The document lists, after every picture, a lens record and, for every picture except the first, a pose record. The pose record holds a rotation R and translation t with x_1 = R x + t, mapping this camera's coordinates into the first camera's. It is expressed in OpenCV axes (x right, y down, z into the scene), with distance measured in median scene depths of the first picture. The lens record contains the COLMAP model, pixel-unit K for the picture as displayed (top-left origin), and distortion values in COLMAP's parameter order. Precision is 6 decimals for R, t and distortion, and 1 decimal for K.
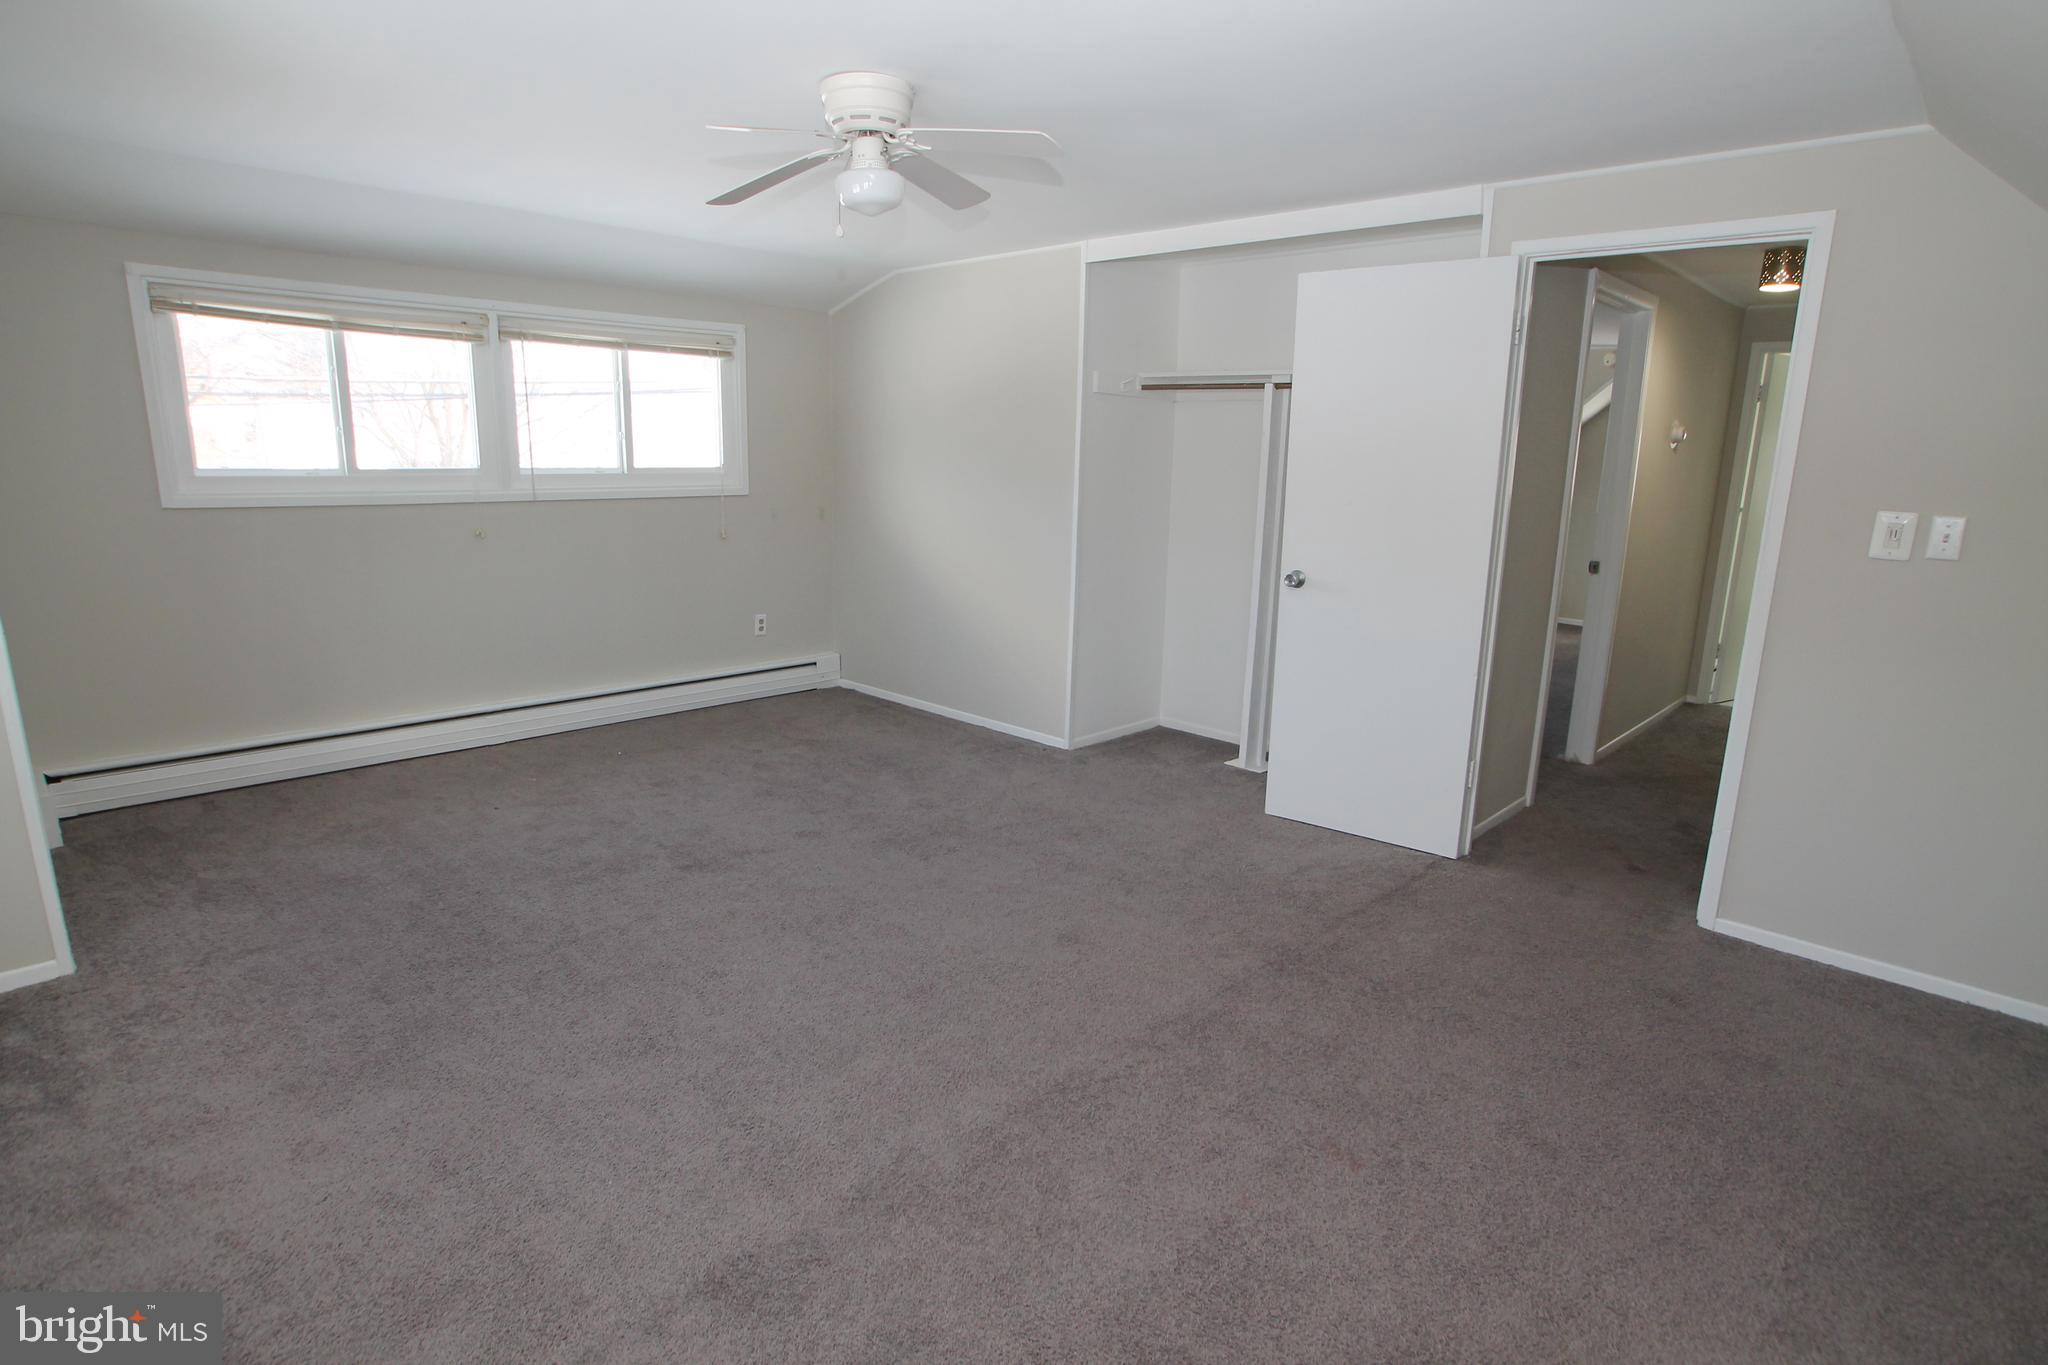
lens RADIAL K [[1090.5, 0, 1024.0], [0, 1090.5, 682.5], [0, 0, 1]] dist [-0.005520, 0.000082]
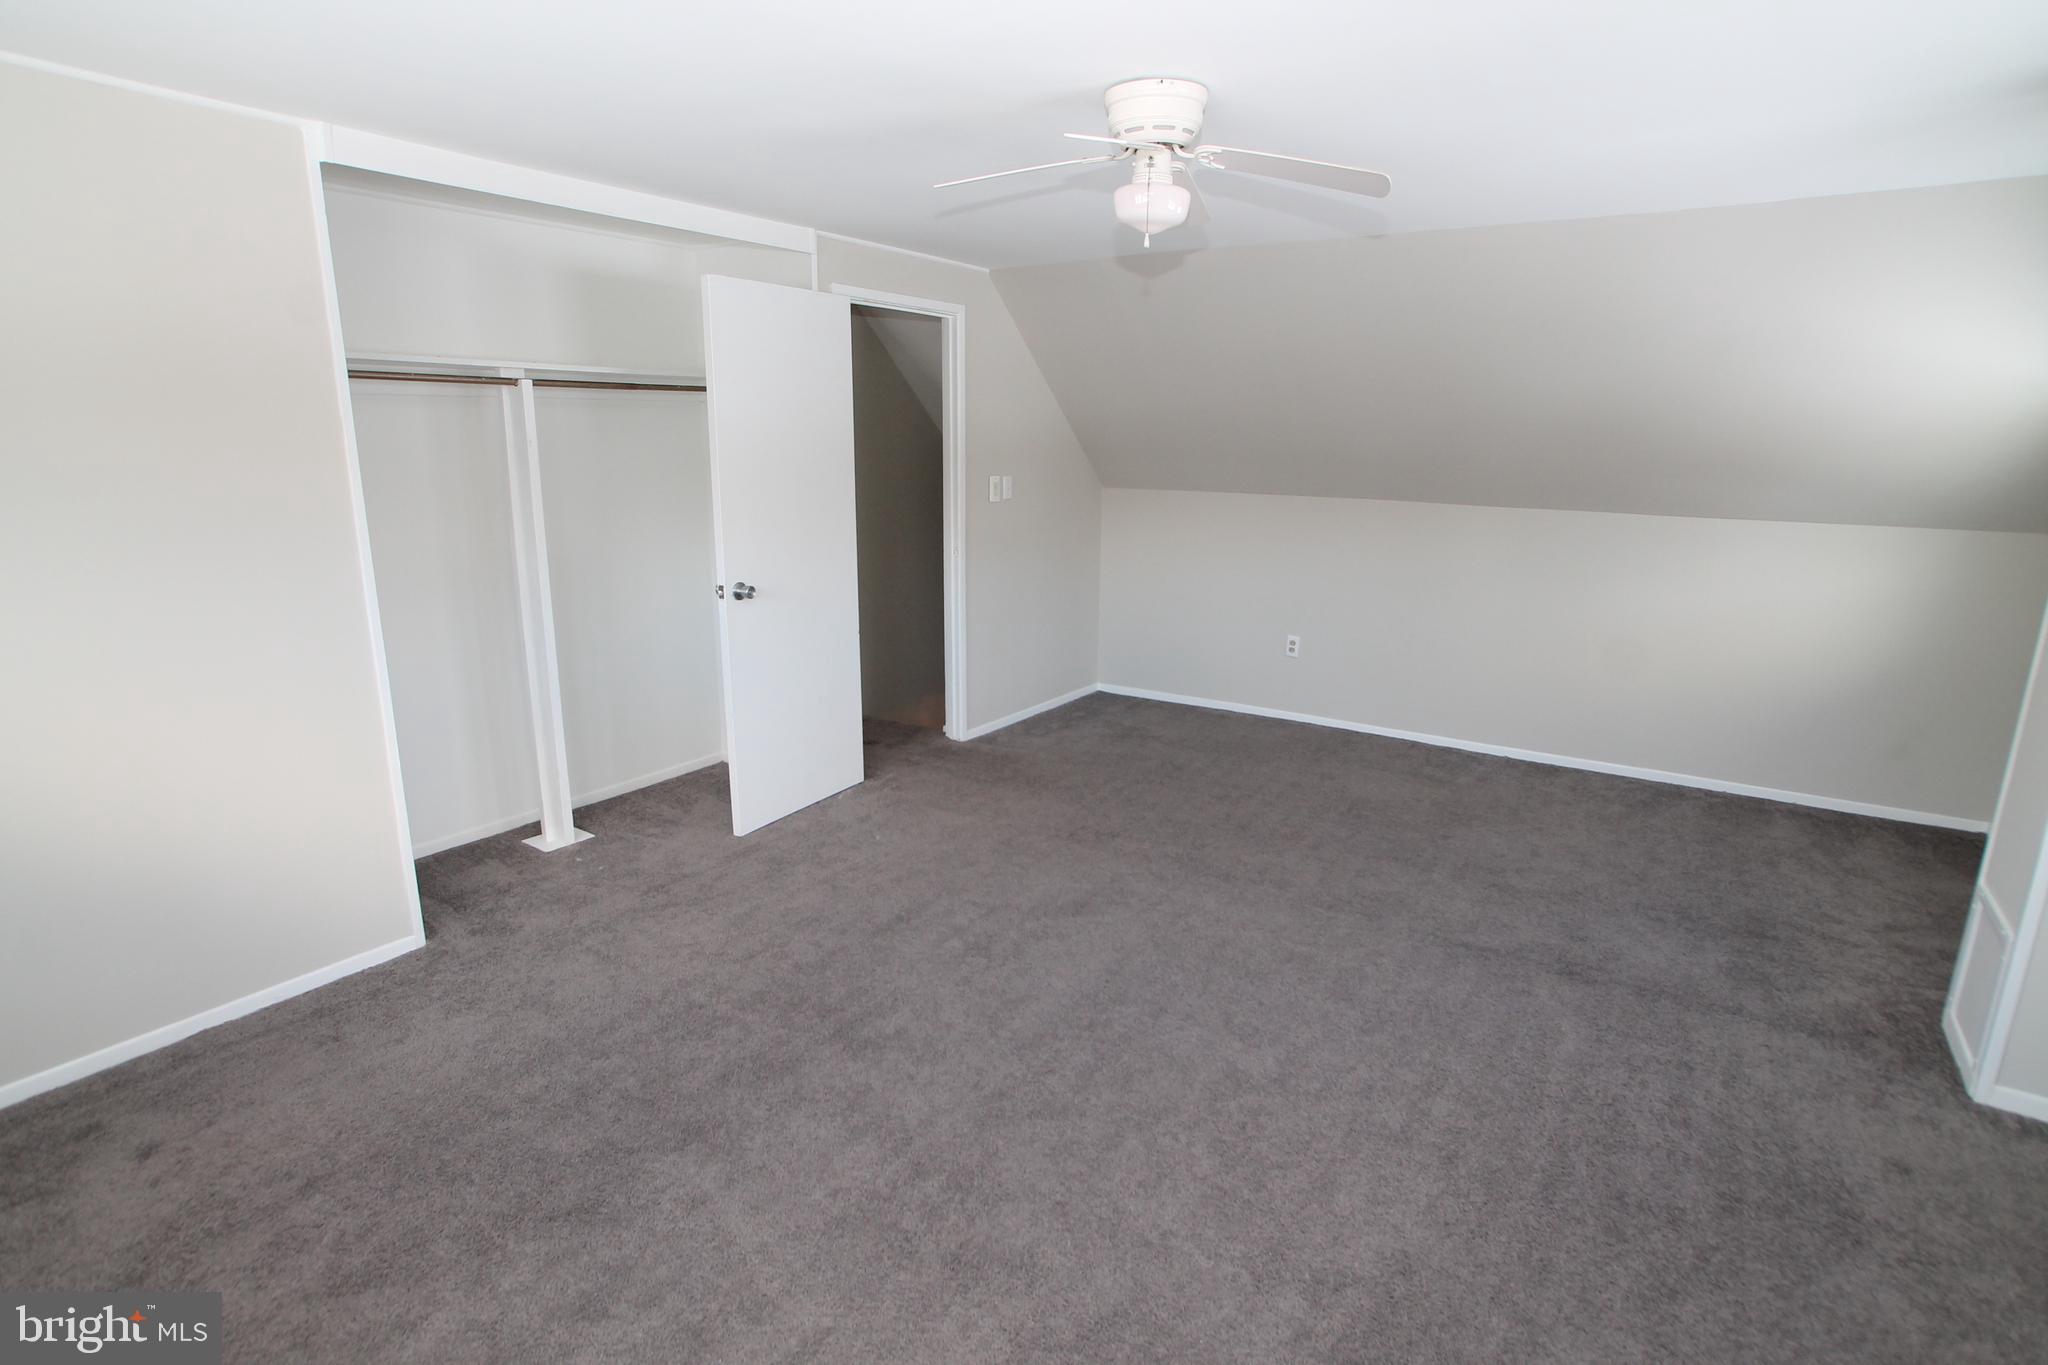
lens RADIAL K [[1042.5, 0, 1031.1], [0, 1042.5, 691.5], [0, 0, 1]] dist [-0.071030, 0.032329]
pose [[-0.177982, -0.266632, 0.947222, -0.749798], [0.193282, 0.934368, 0.299331, -0.253012], [-0.964865, 0.236357, -0.114765, 0.936479]]
